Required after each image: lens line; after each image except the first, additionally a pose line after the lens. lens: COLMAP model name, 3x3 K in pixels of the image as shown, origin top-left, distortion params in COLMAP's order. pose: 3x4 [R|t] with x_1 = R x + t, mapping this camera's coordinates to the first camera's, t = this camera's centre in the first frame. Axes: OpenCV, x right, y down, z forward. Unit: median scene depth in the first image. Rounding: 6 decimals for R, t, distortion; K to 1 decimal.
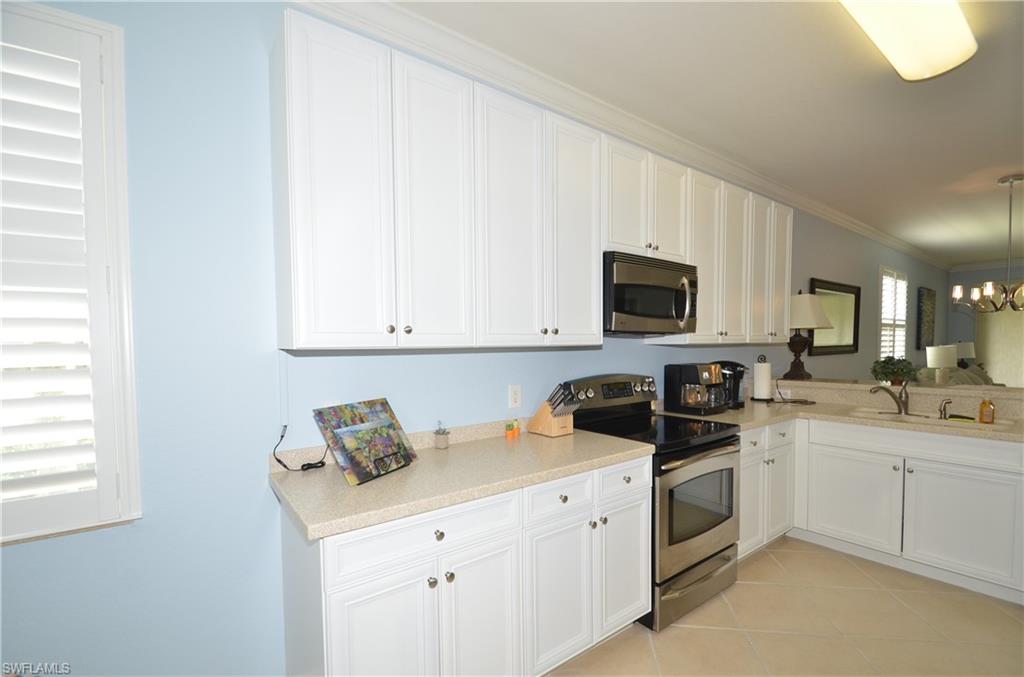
lens RADIAL K [[444.5, 0, 511.9], [0, 444.5, 358.5], [0, 0, 1]] dist [0.018548, -0.019536]
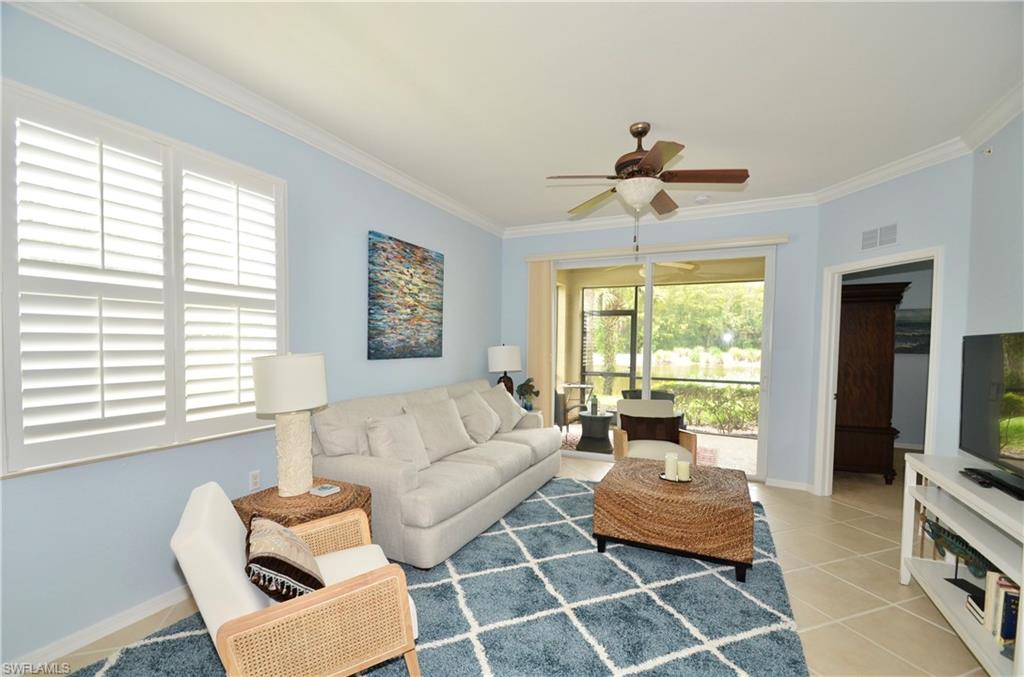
lens RADIAL K [[444.5, 0, 511.9], [0, 444.5, 358.5], [0, 0, 1]] dist [0.018548, -0.019536]
pose [[0.885062, 0.001179, 0.465472, 0.943874], [-0.000788, 0.999999, -0.001035, -0.023751], [-0.465473, 0.000549, 0.885062, 0.566262]]
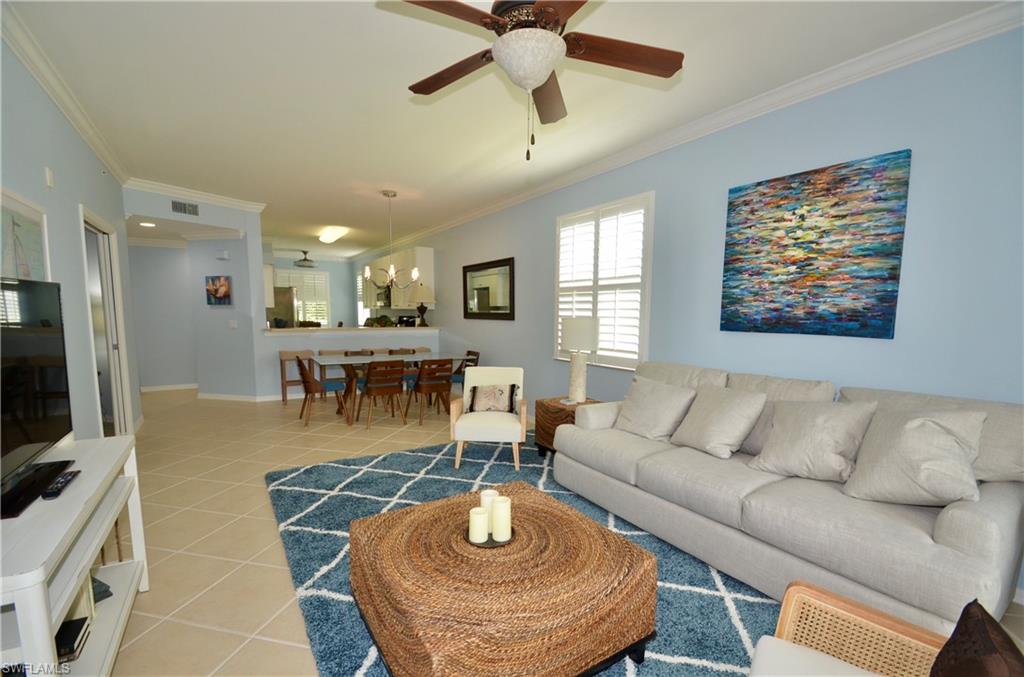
lens RADIAL K [[444.5, 0, 511.9], [0, 444.5, 358.5], [0, 0, 1]] dist [0.018548, -0.019536]
pose [[-0.070639, 0.109717, -0.991450, 1.588732], [-0.049850, 0.992302, 0.113363, -0.037385], [0.996256, 0.057432, -0.064626, 0.934761]]
